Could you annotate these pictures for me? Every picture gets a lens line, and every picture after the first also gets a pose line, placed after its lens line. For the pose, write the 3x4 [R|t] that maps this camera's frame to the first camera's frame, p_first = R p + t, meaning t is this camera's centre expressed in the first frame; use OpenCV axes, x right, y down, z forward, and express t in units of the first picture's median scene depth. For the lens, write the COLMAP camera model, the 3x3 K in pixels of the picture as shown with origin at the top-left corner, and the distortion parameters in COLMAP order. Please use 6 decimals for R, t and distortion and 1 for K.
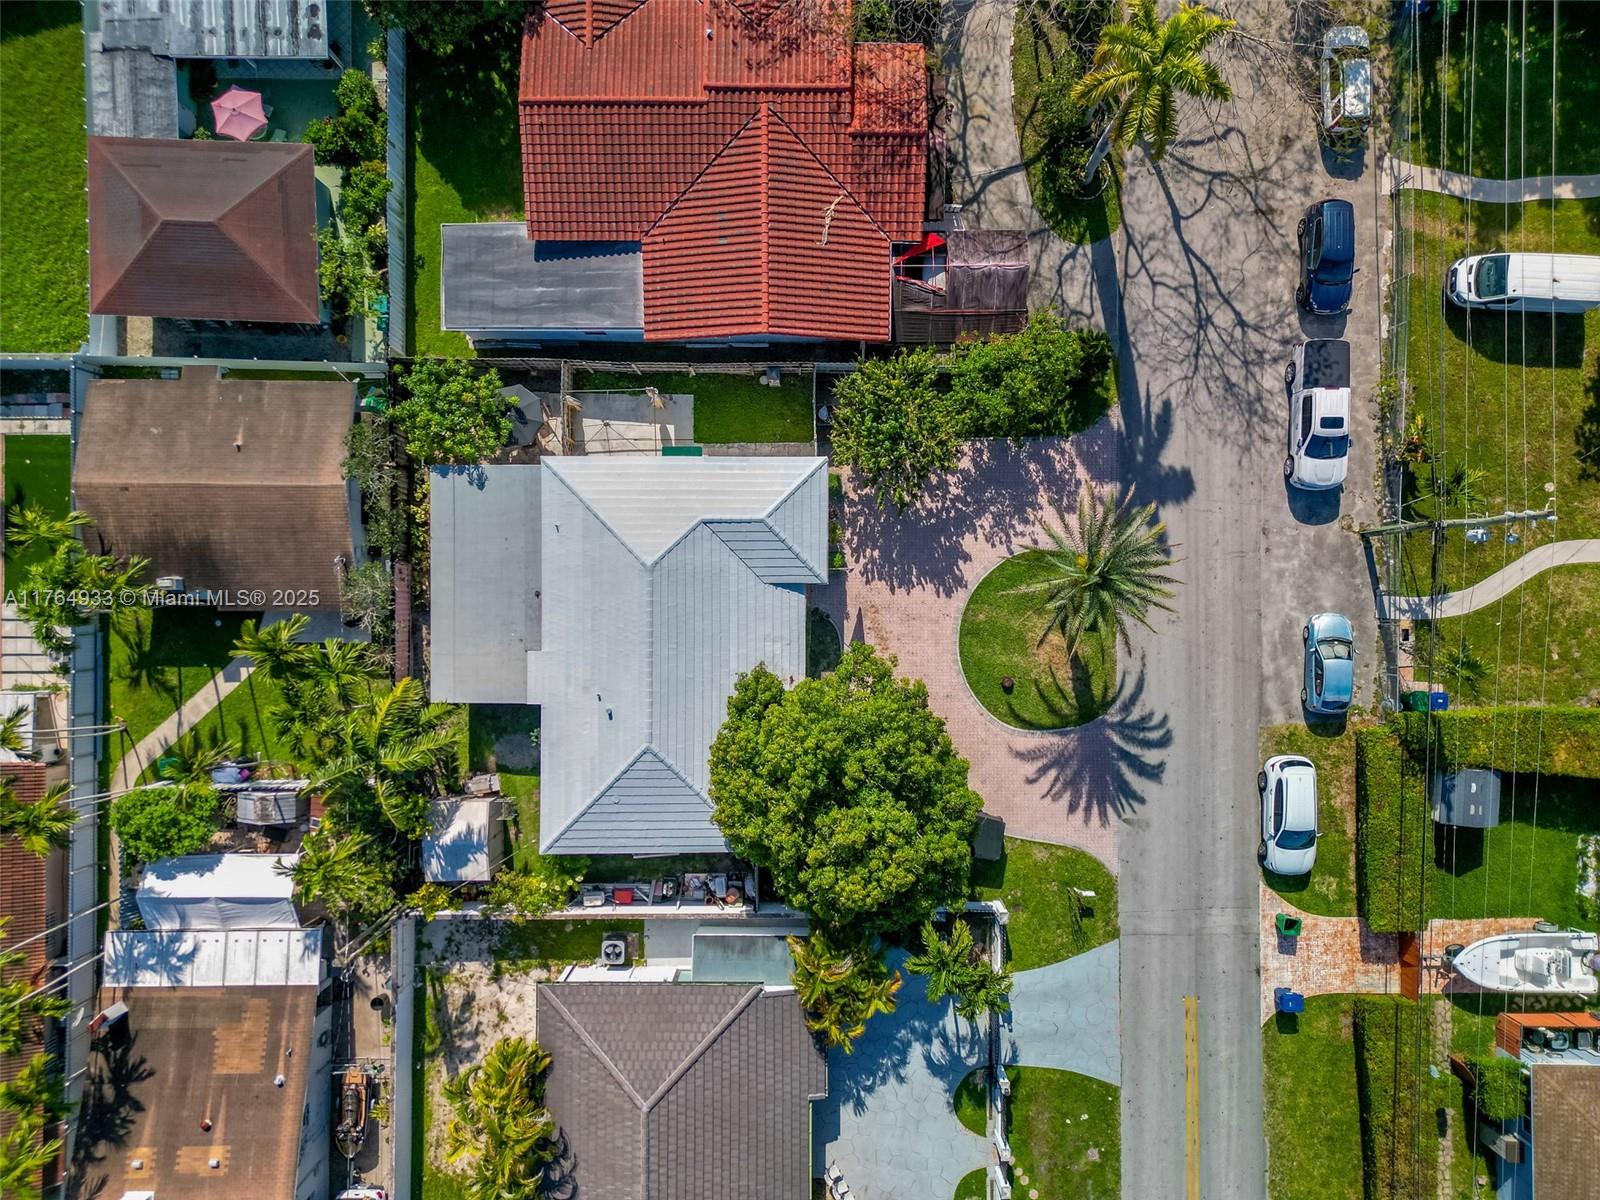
lens RADIAL K [[1087.4, 0, 800.0], [0, 1087.4, 600.0], [0, 0, 1]] dist [0.068487, -0.055856]
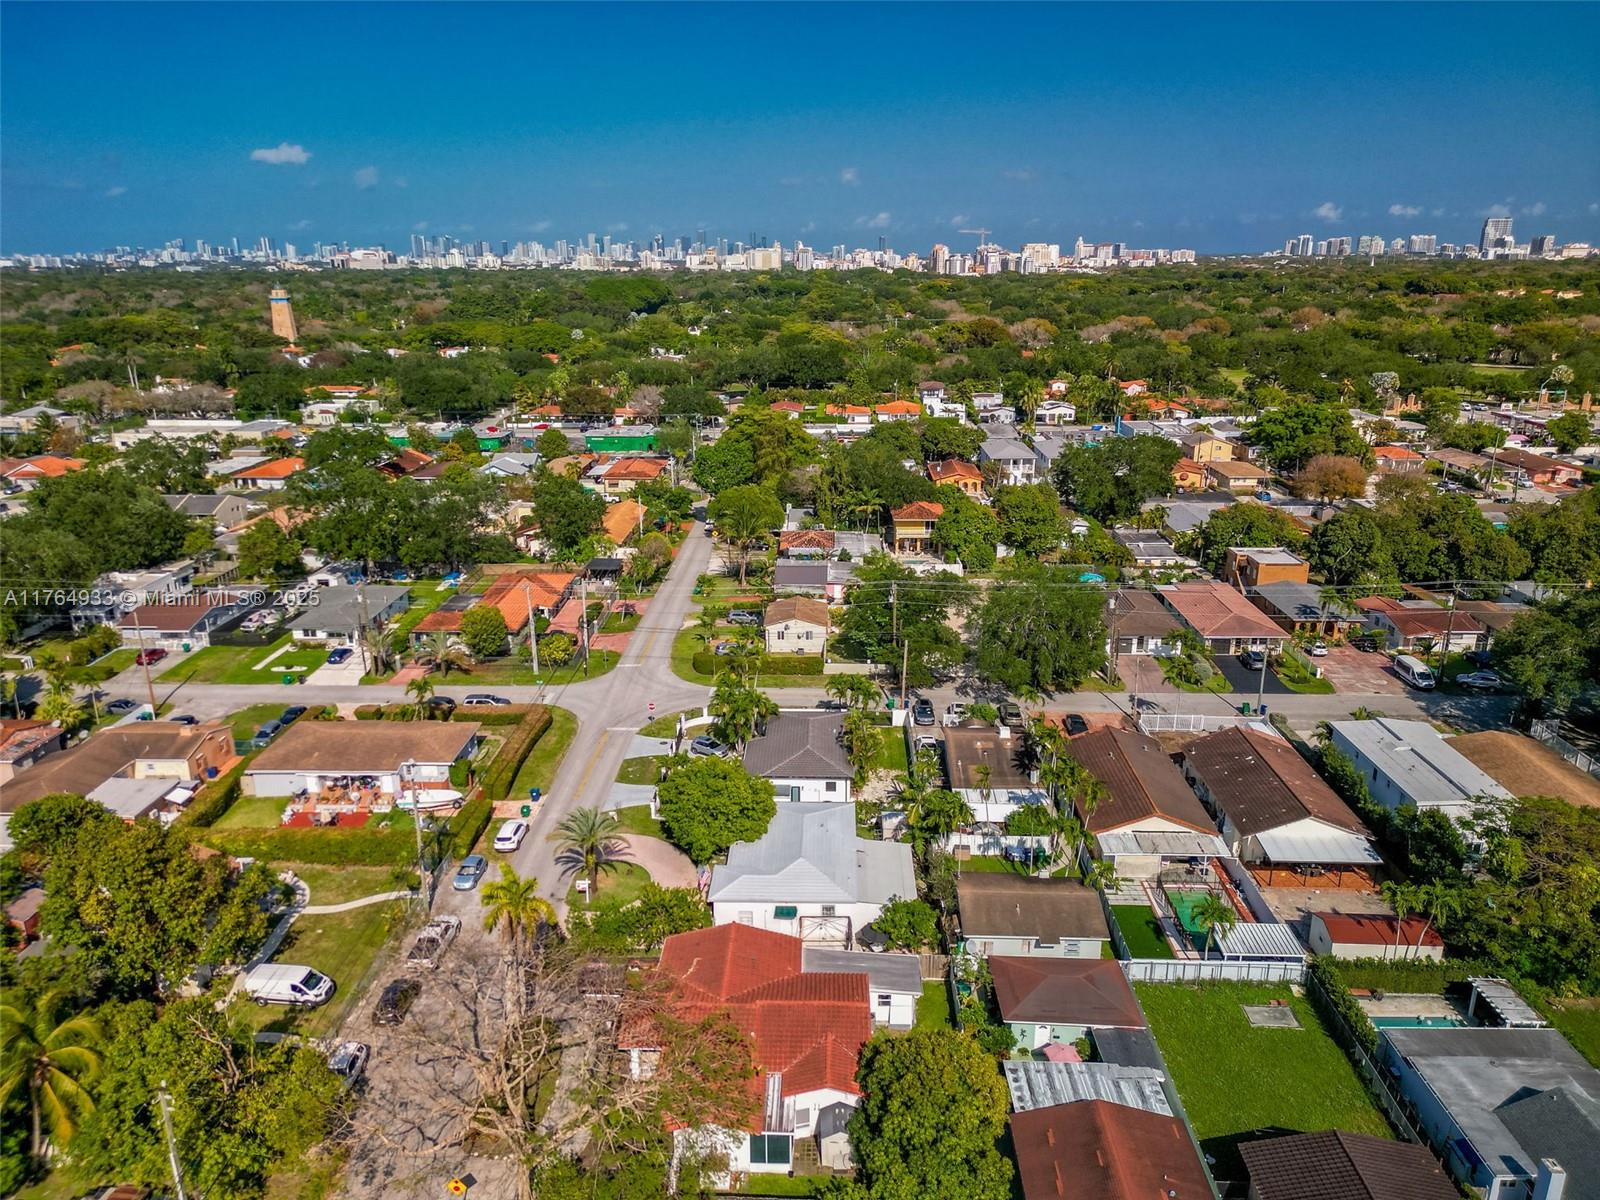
lens RADIAL K [[1087.4, 0, 800.0], [0, 1087.4, 600.0], [0, 0, 1]] dist [0.068487, -0.055856]
pose [[-0.999508, 0.005800, 0.030823, -0.196255], [0.027589, -0.304878, 0.951992, -1.680403], [0.014919, 0.952374, 0.304568, -0.064973]]
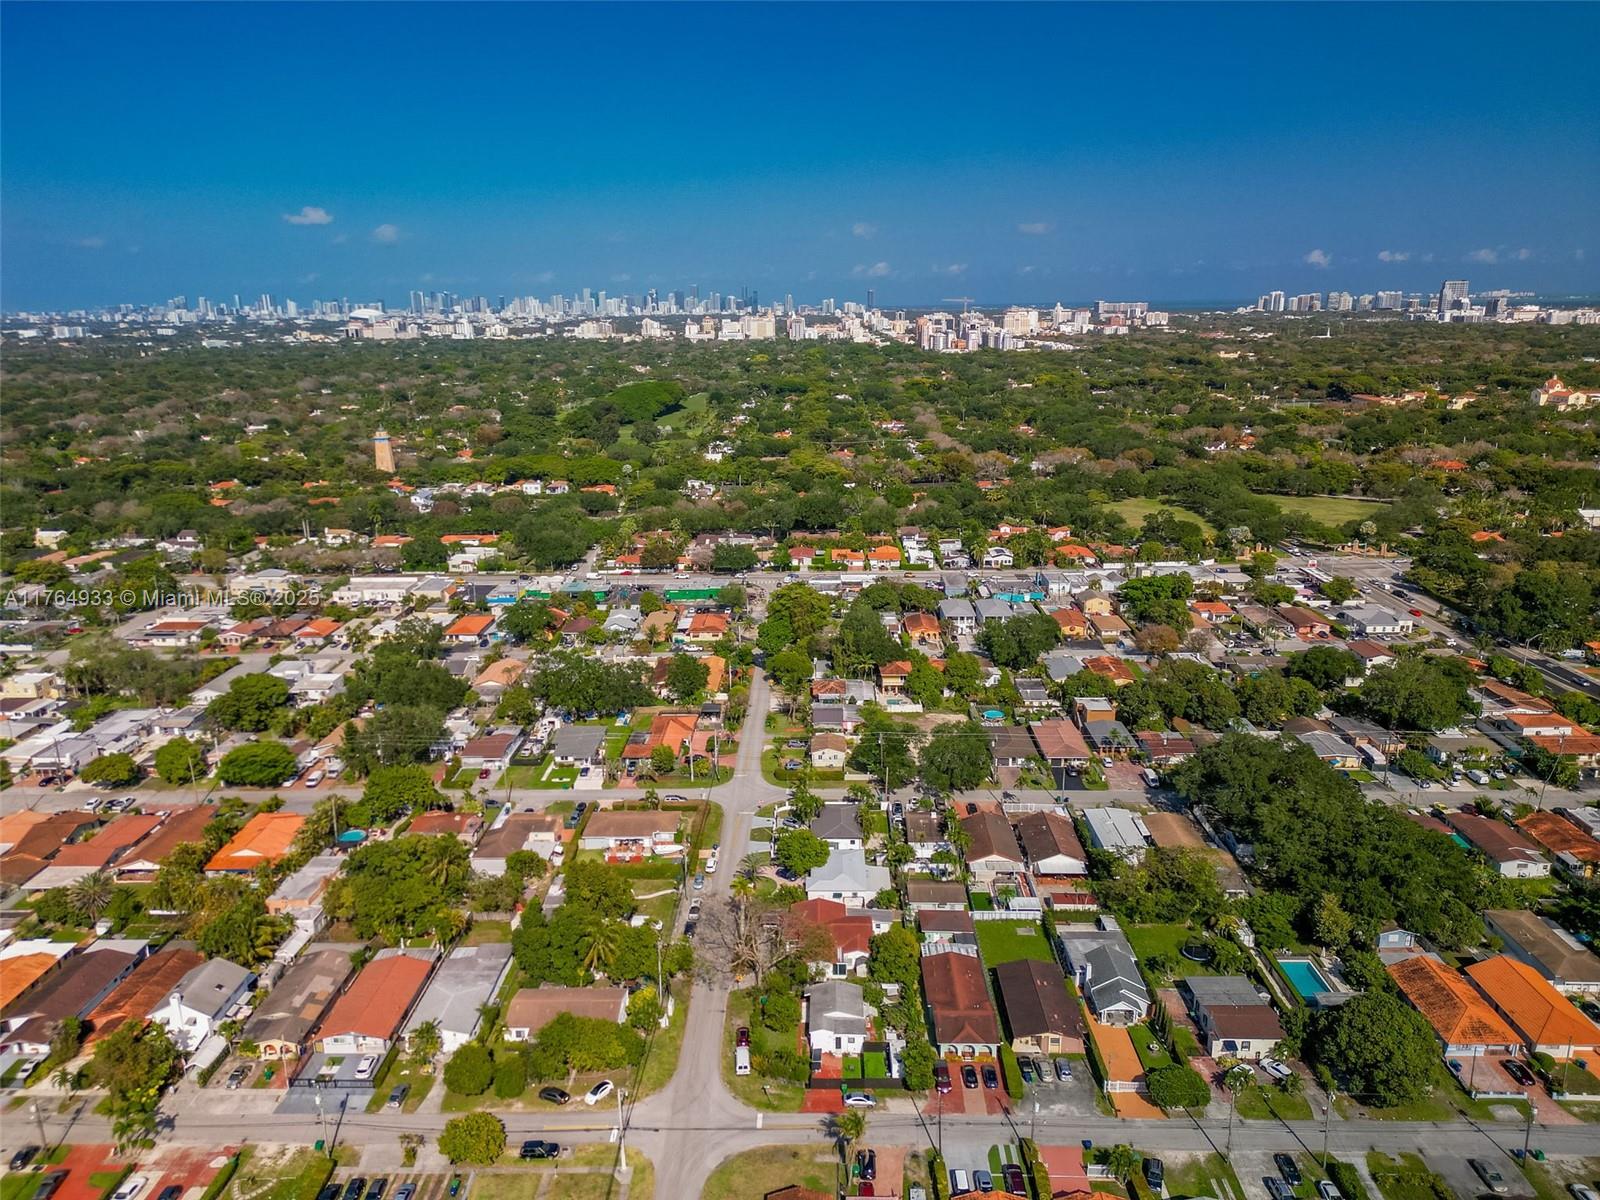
lens RADIAL K [[1060.6, 0, 800.0], [0, 1060.6, 600.0], [0, 0, 1]] dist [0.089215, -0.051191]
pose [[-0.999560, 0.016159, 0.024859, -0.090285], [0.019738, -0.262972, 0.964602, -3.953717], [0.022124, 0.964668, 0.262537, -1.302512]]
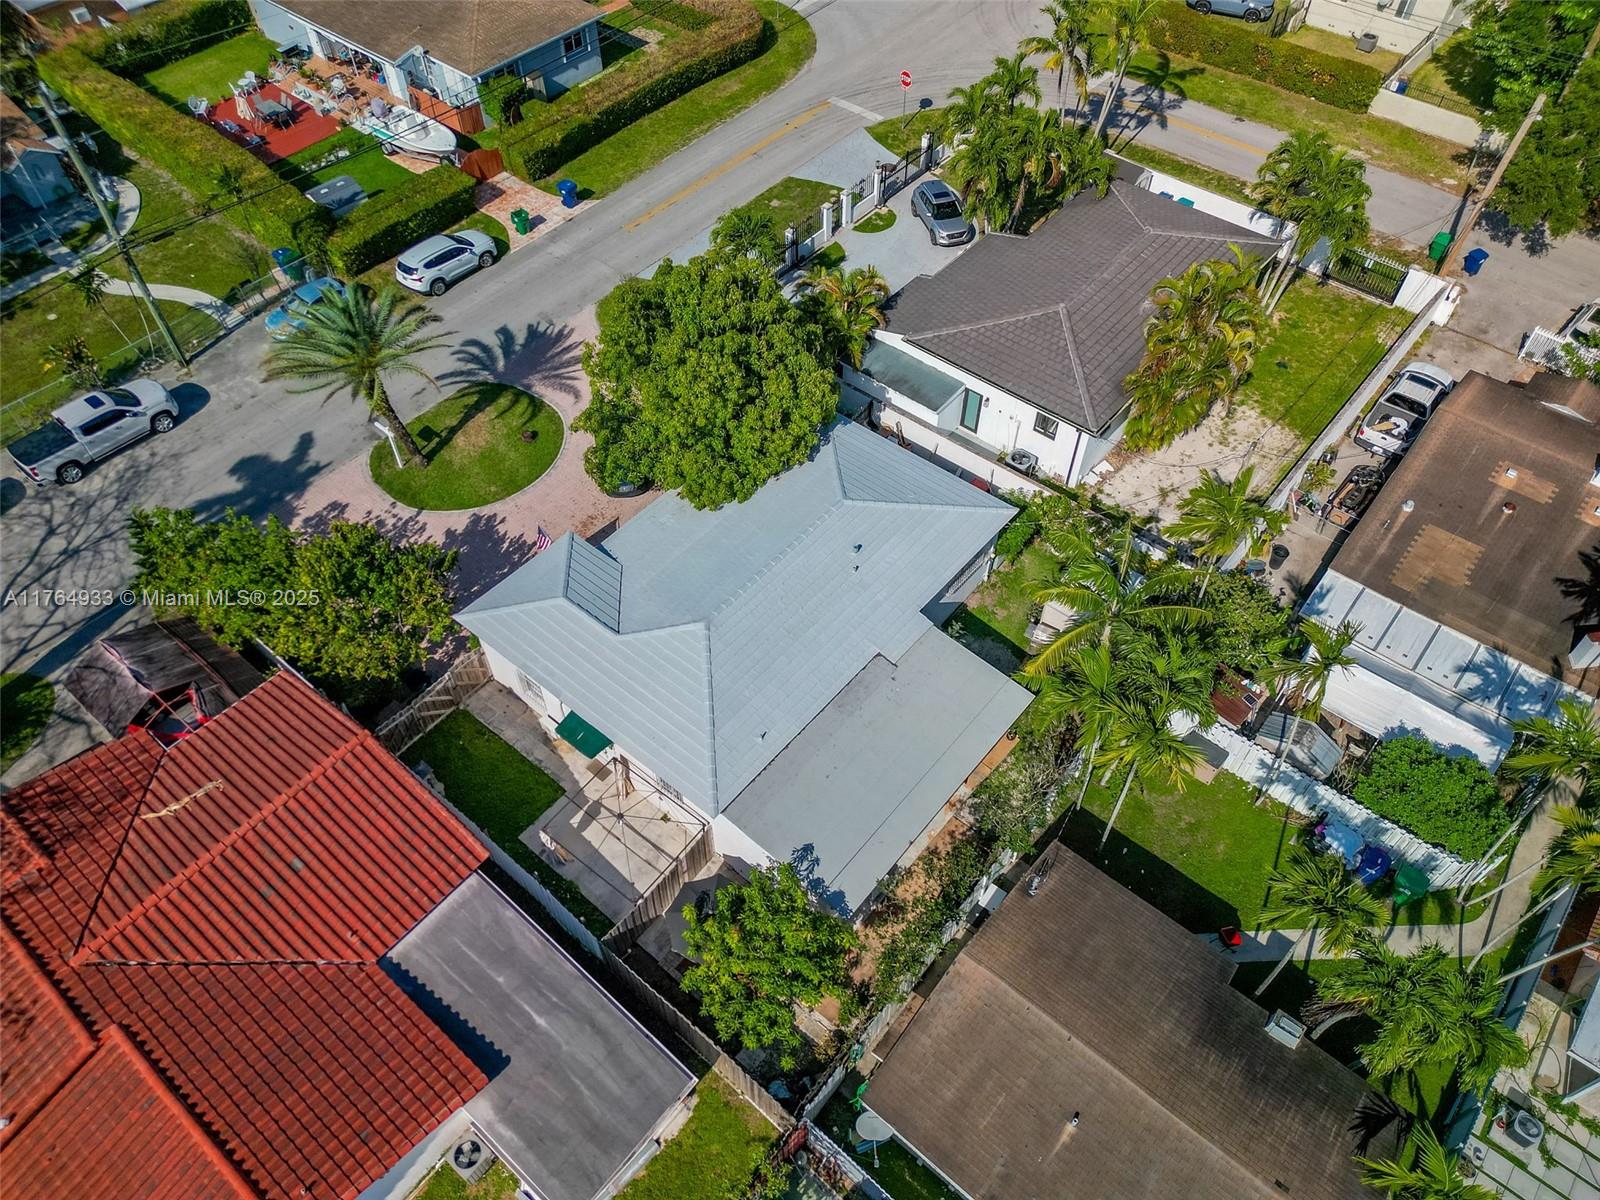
lens RADIAL K [[1087.4, 0, 800.0], [0, 1087.4, 600.0], [0, 0, 1]] dist [0.068487, -0.055856]
pose [[-0.772127, -0.493312, 0.400578, -0.473241], [0.635345, -0.611679, 0.471365, -0.328701], [0.012495, 0.618459, 0.785718, 0.338228]]
